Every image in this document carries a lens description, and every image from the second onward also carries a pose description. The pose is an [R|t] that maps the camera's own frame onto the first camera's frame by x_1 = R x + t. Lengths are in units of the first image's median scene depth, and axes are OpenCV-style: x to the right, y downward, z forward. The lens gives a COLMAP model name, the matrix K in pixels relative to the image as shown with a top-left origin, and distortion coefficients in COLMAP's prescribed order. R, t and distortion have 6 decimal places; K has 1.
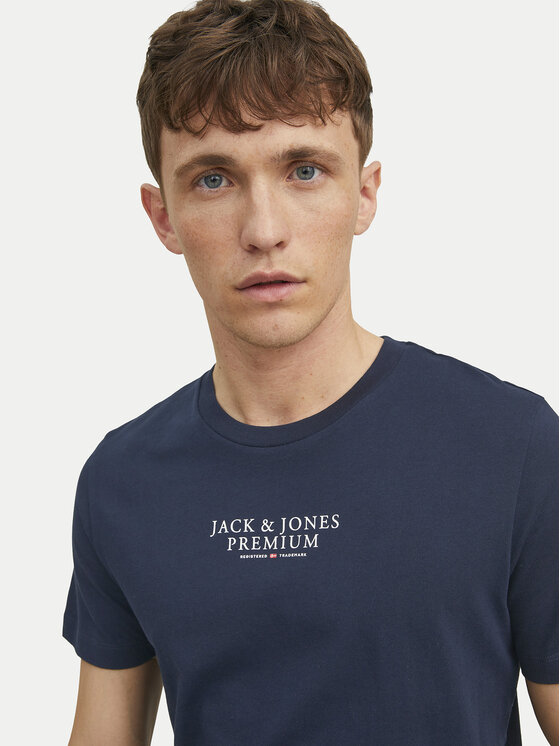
lens RADIAL K [[738.0, 0, 280.0], [0, 738.0, 373.0], [0, 0, 1]] dist [0.001121, 0.002861]
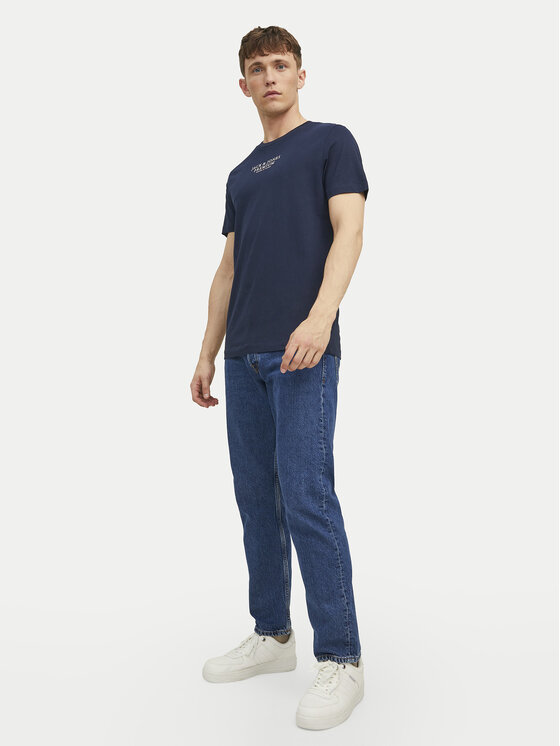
lens RADIAL K [[583.2, 0, 280.0], [0, 583.2, 373.0], [0, 0, 1]] dist [-0.087941, -0.001535]
pose [[0.993944, -0.011029, -0.109331, 0.345311], [0.009243, 0.999816, -0.016823, 1.417688], [0.109496, 0.015710, 0.993863, -1.999373]]
